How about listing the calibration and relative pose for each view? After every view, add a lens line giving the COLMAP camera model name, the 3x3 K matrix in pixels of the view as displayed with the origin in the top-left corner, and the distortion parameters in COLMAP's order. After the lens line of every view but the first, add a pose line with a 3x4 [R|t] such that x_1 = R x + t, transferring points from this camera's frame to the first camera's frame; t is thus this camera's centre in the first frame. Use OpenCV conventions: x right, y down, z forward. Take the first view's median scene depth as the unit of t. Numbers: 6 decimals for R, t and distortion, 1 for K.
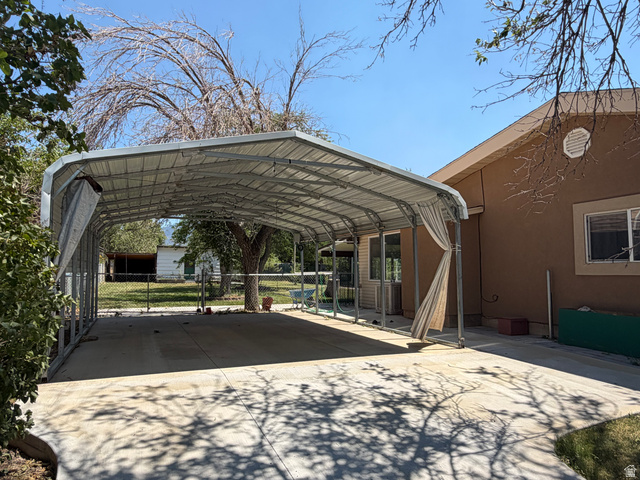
lens RADIAL K [[439.0, 0, 317.2], [0, 439.0, 241.9], [0, 0, 1]] dist [-0.002739, 0.002179]
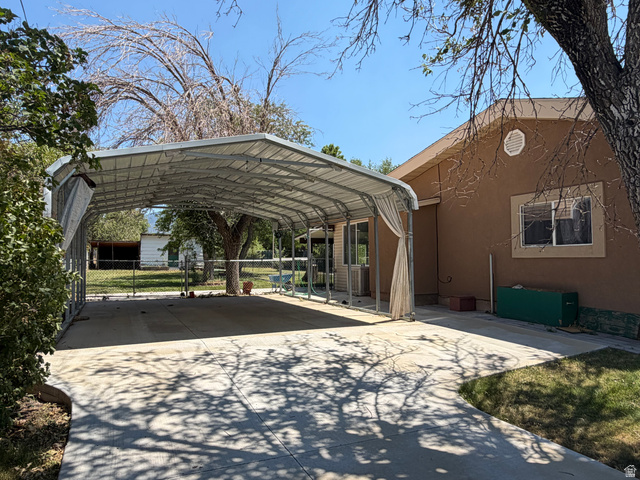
lens RADIAL K [[439.0, 0, 322.6], [0, 439.0, 238.3], [0, 0, 1]] dist [-0.002739, 0.002179]
pose [[0.998984, -0.003883, 0.044901, 0.042333], [0.002954, 0.999781, 0.020733, -0.001749], [-0.044972, -0.020579, 0.998776, -0.142202]]
